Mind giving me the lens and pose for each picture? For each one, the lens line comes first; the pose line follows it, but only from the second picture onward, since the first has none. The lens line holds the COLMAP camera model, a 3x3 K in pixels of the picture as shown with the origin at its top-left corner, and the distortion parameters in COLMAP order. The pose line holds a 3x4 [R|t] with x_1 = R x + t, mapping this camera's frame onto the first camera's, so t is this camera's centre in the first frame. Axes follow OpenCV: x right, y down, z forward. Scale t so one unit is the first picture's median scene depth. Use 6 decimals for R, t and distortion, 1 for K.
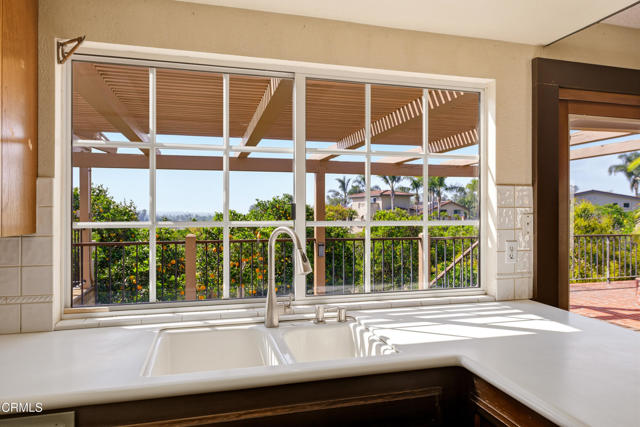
lens RADIAL K [[422.2, 0, 320.8], [0, 422.2, 211.5], [0, 0, 1]] dist [0.013528, 0.005067]
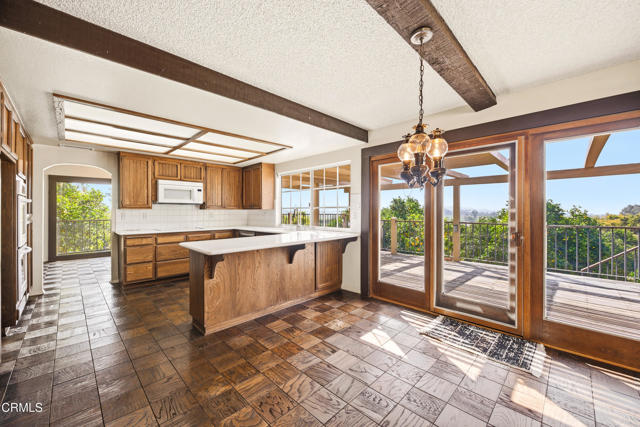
lens RADIAL K [[256.1, 0, 323.3], [0, 256.1, 212.0], [0, 0, 1]] dist [0.007441, -0.000994]
pose [[0.499409, 0.003857, -0.866358, 2.133479], [-0.002819, 0.999992, 0.002827, 0.064001], [0.866362, 0.001030, 0.499416, -0.102190]]
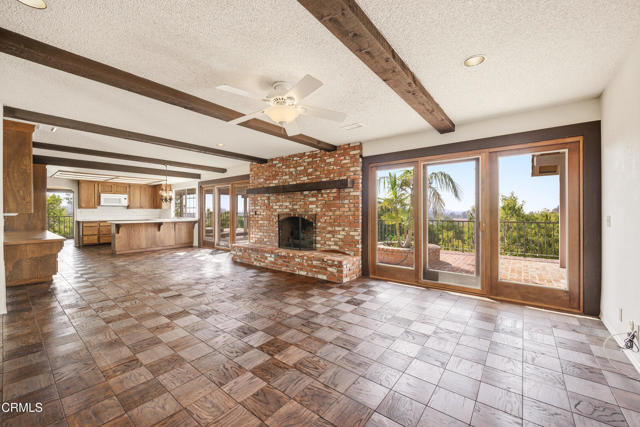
lens RADIAL K [[256.1, 0, 322.6], [0, 256.1, 212.4], [0, 0, 1]] dist [0.007441, -0.000994]
pose [[0.586042, 0.002487, -0.810277, 5.732870], [-0.000877, 0.999997, 0.002436, 0.104700], [0.810280, -0.000717, 0.586042, 0.319569]]
